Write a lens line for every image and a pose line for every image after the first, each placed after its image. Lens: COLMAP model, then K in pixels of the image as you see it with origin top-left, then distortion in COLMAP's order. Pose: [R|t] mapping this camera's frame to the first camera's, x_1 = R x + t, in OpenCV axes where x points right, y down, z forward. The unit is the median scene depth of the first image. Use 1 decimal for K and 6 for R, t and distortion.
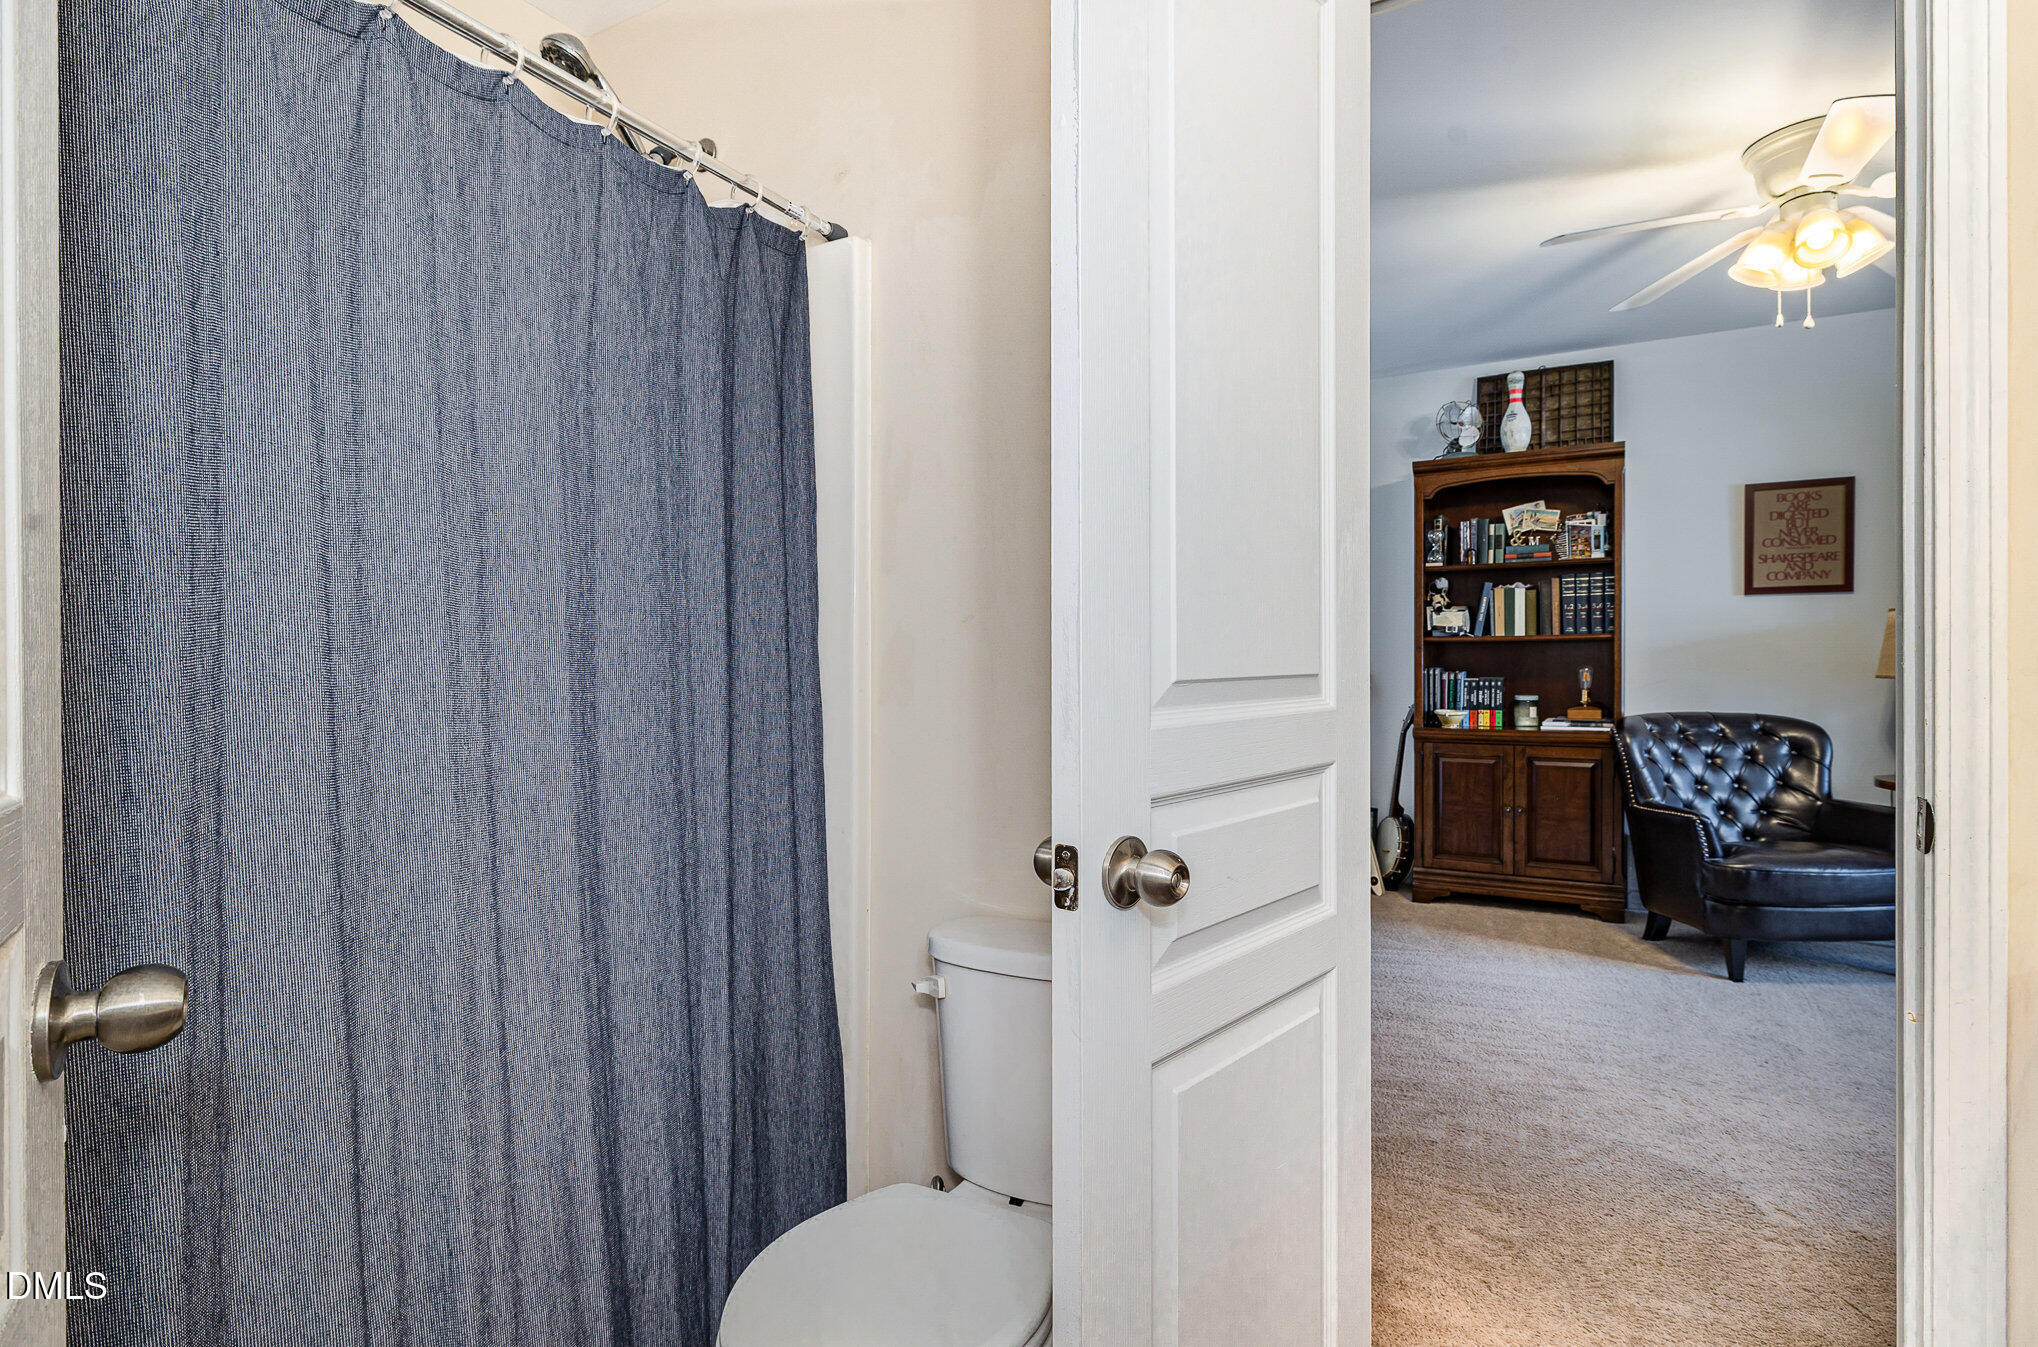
lens RADIAL K [[1024.6, 0, 1016.7], [0, 1024.6, 656.5], [0, 0, 1]] dist [0.000492, 0.000903]
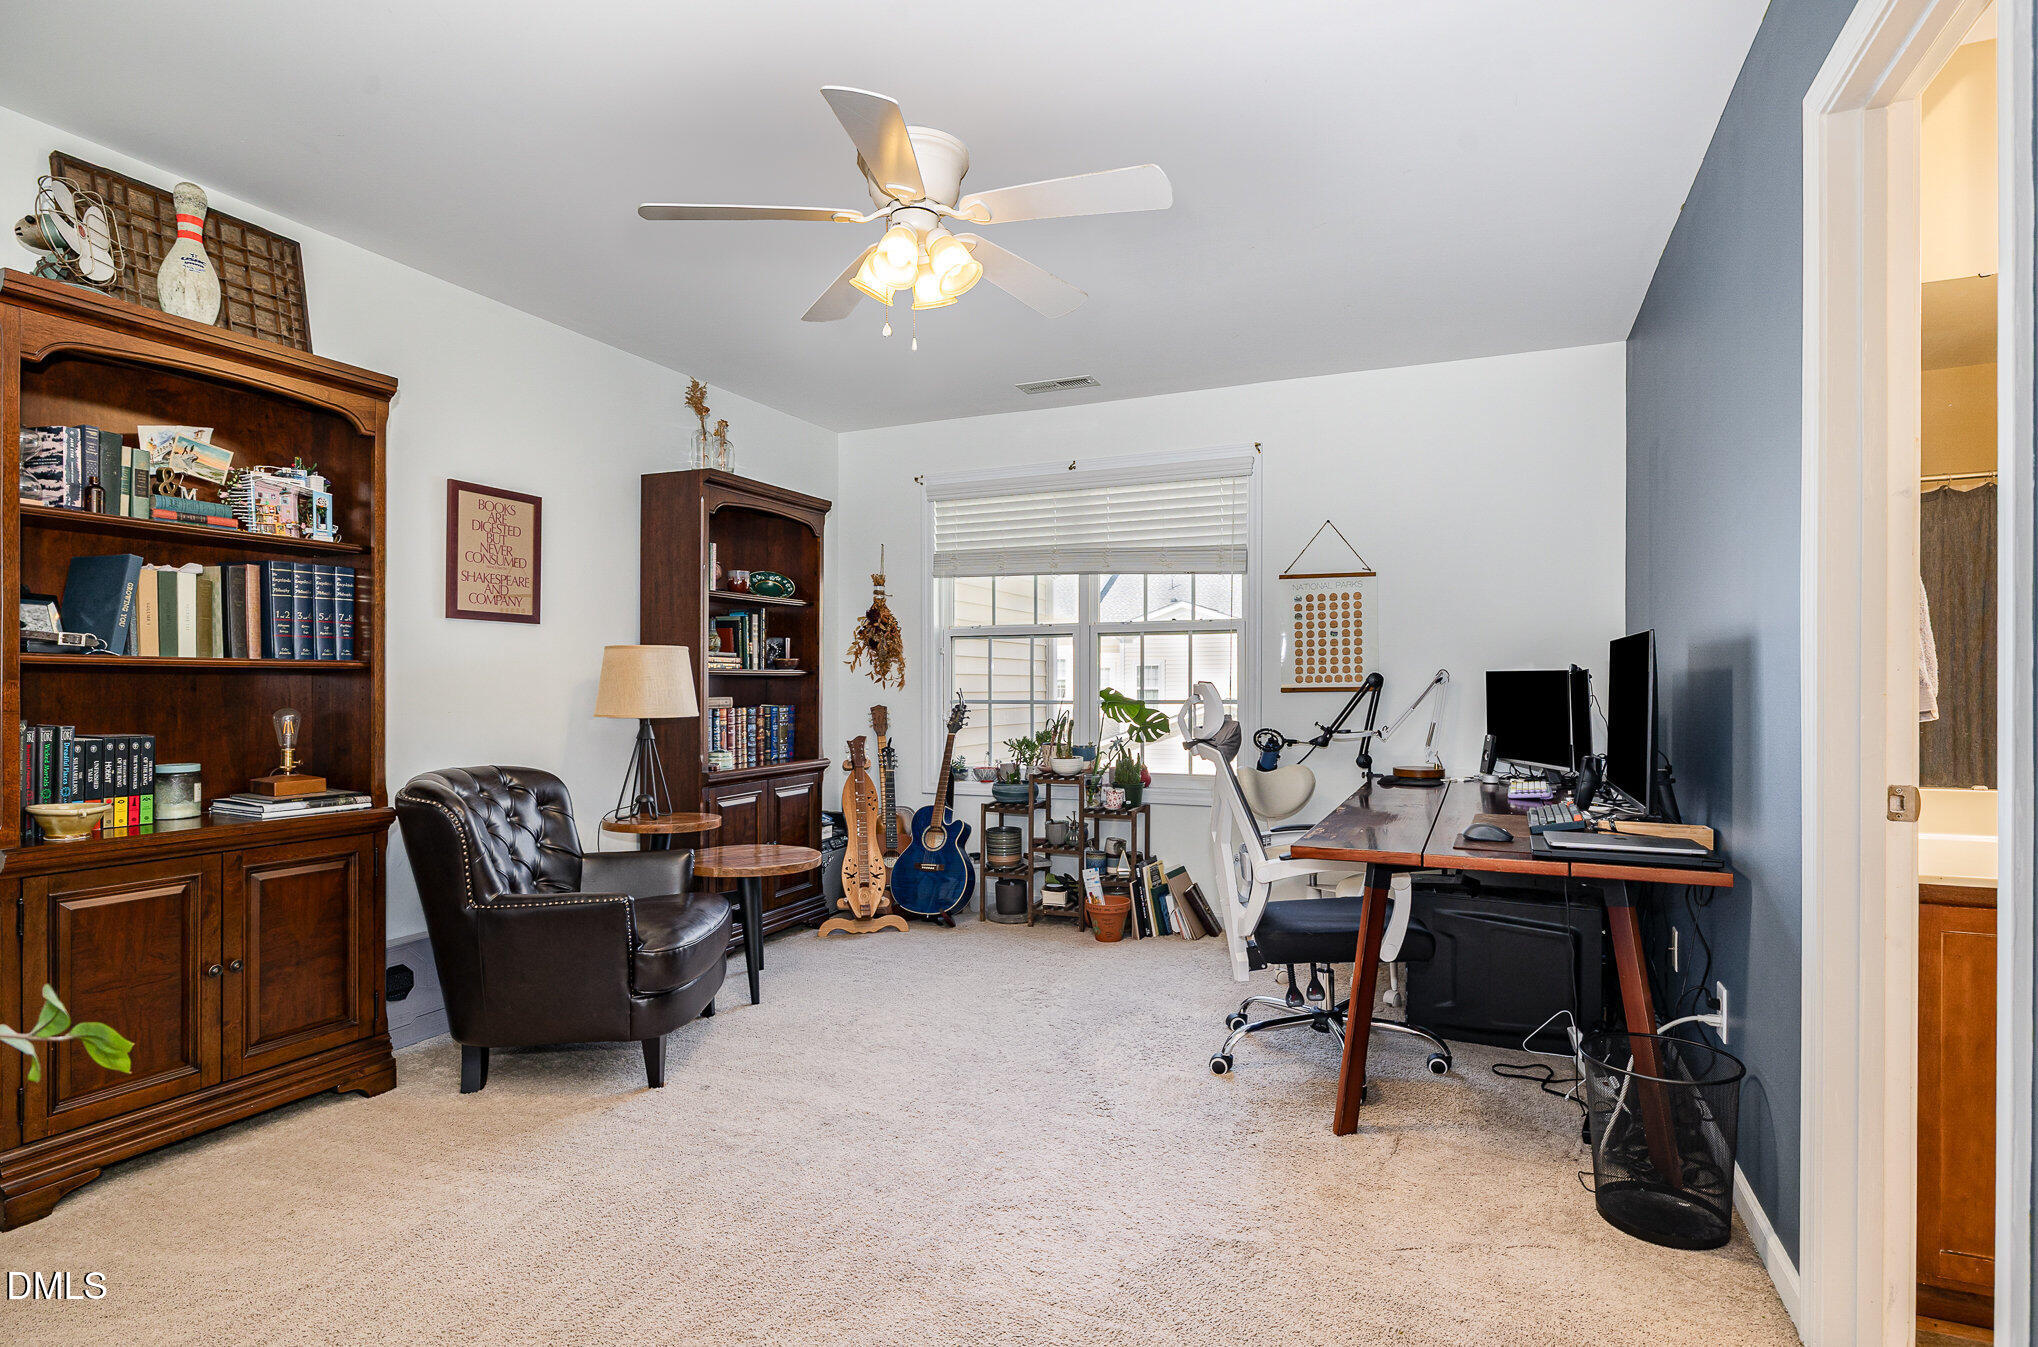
lens RADIAL K [[1024.6, 0, 1042.7], [0, 1024.6, 702.6], [0, 0, 1]] dist [0.000492, 0.000903]
pose [[-0.107910, -0.006039, 0.994142, -0.134584], [-0.003001, 0.999979, 0.005749, -0.000693], [-0.994156, -0.002363, -0.107926, 0.671643]]
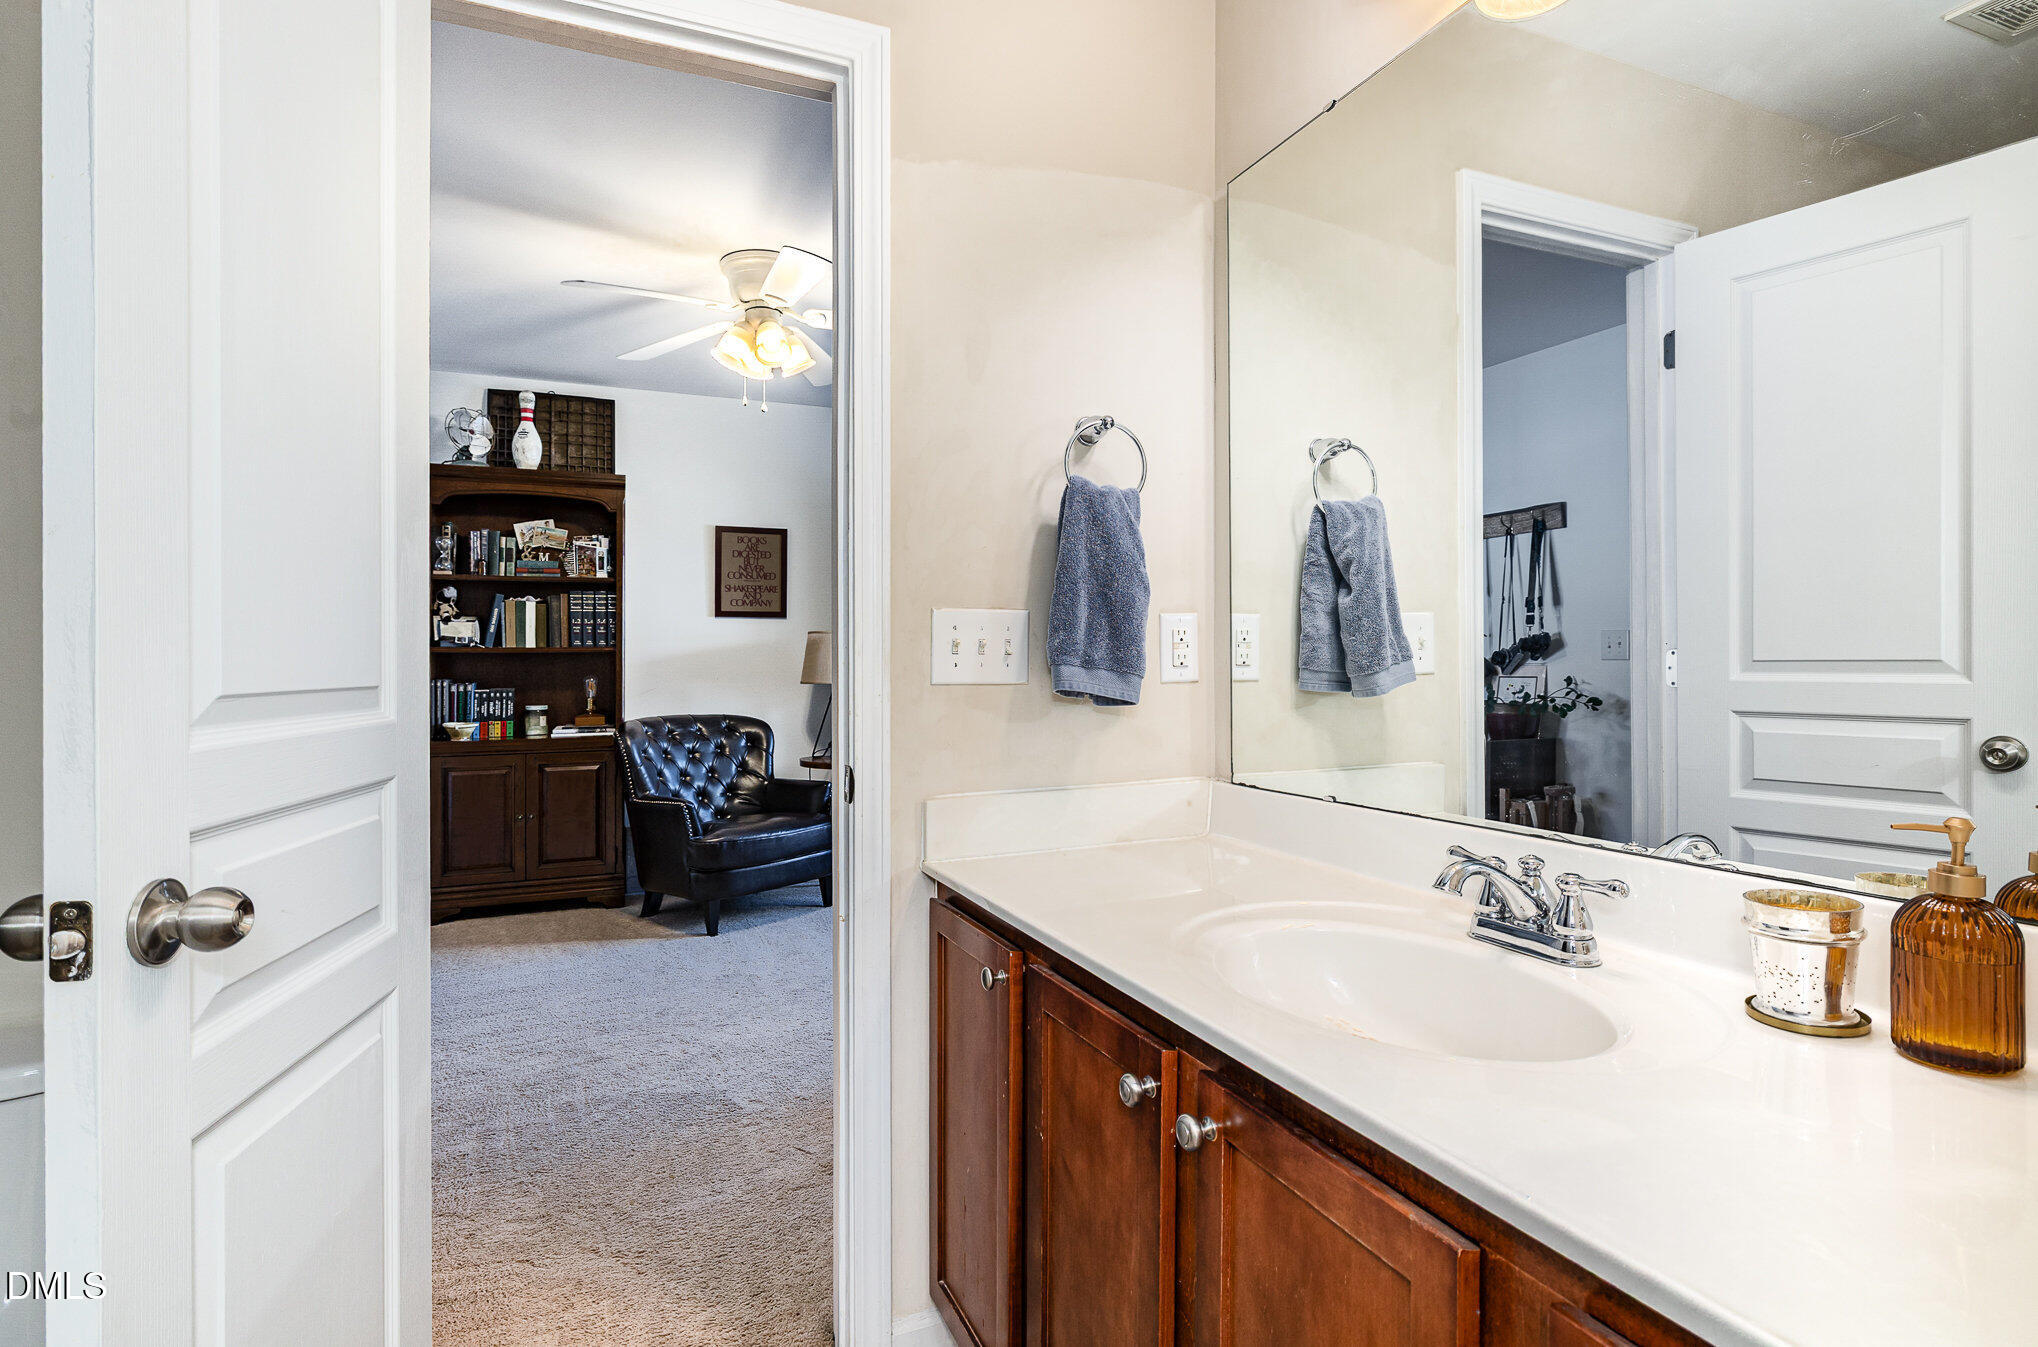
lens RADIAL K [[1024.6, 0, 1021.4], [0, 1024.6, 665.7], [0, 0, 1]] dist [0.000492, 0.000903]
pose [[0.604860, 0.001744, 0.796330, -0.035823], [0.000144, 0.999997, -0.002300, 0.000370], [-0.796331, 0.001506, 0.604859, -0.020221]]
